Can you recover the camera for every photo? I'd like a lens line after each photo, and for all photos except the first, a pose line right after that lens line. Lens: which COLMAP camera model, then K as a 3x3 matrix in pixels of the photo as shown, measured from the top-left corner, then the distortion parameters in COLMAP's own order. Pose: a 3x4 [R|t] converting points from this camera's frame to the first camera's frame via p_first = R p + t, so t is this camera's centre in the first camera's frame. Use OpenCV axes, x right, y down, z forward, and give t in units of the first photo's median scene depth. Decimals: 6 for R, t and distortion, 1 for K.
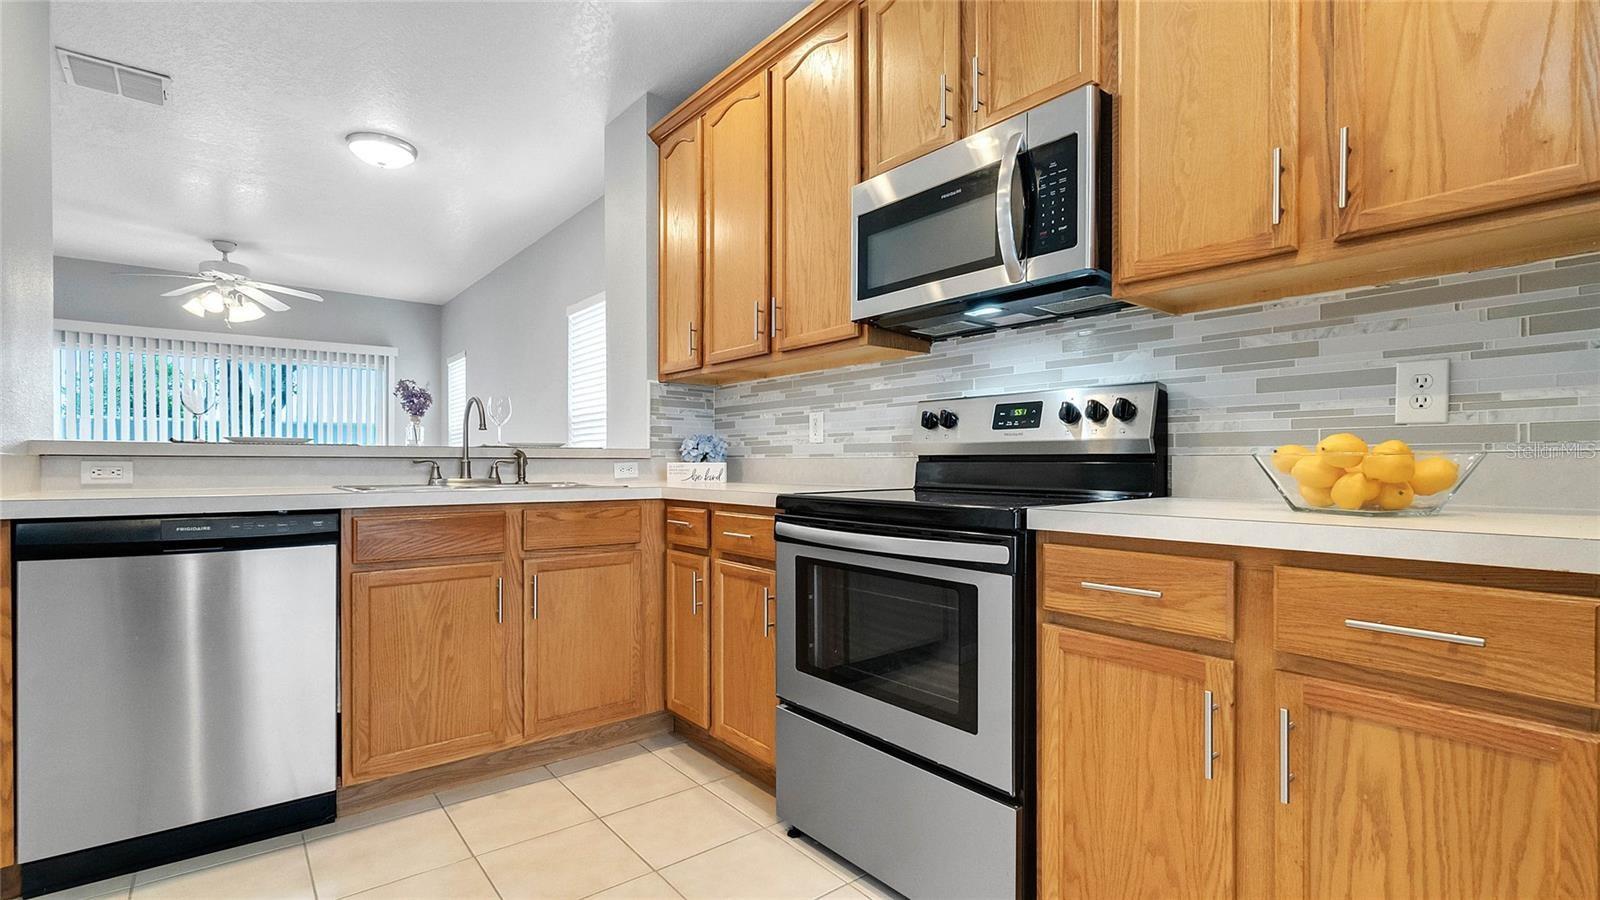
lens RADIAL K [[701.0, 0, 789.0], [0, 701.0, 457.4], [0, 0, 1]] dist [0.000555, 0.000128]
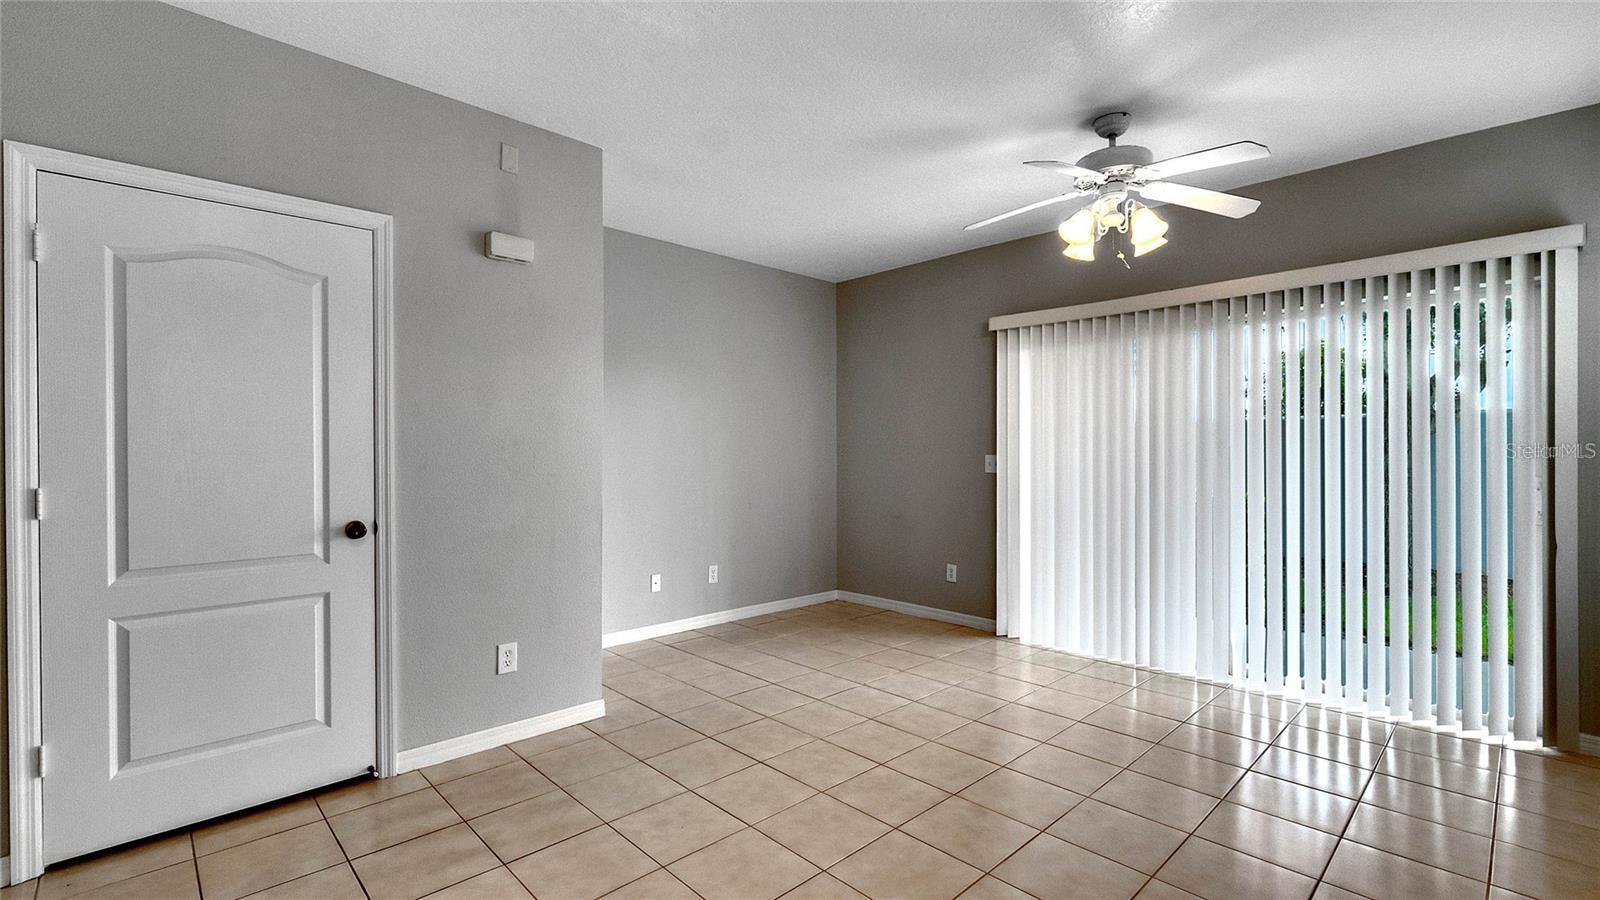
lens RADIAL K [[701.0, 0, 791.6], [0, 701.0, 449.1], [0, 0, 1]] dist [0.000555, 0.000128]
pose [[0.072674, 0.000039, -0.997356, -0.197360], [0.001301, 0.999999, 0.000134, -0.029819], [0.997355, -0.001308, 0.072674, 0.529821]]
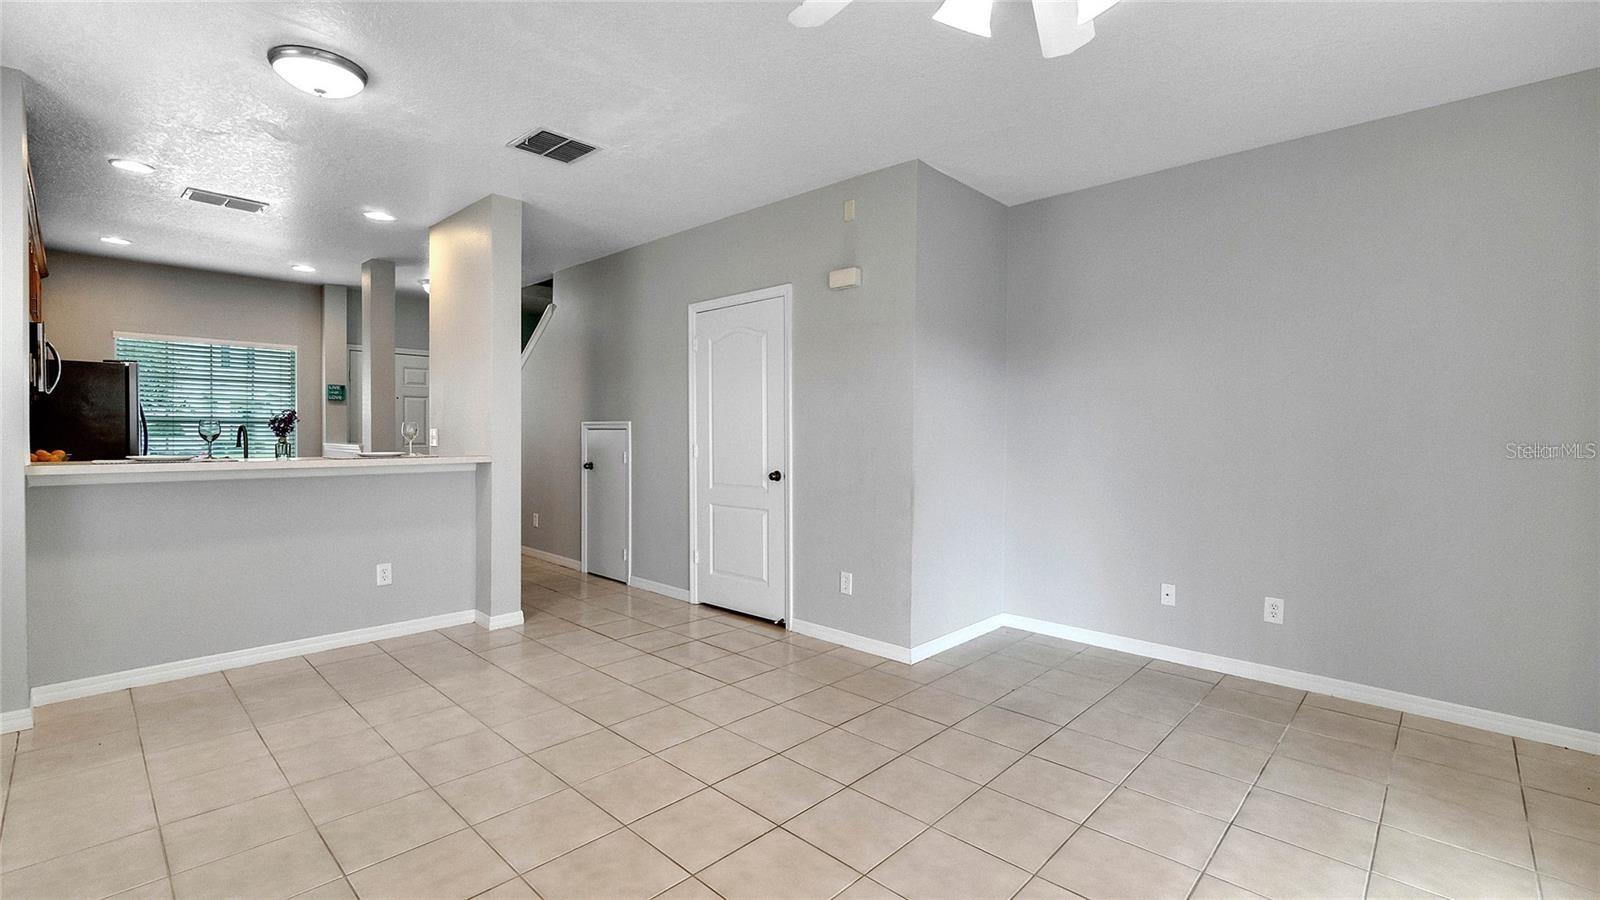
lens RADIAL K [[701.0, 0, 800.9], [0, 701.0, 441.5], [0, 0, 1]] dist [0.000555, 0.000128]
pose [[-0.991746, -0.002793, -0.128188, -0.517696], [-0.004716, 0.999881, 0.014702, -0.027433], [0.128131, 0.015185, -0.991641, 0.943693]]
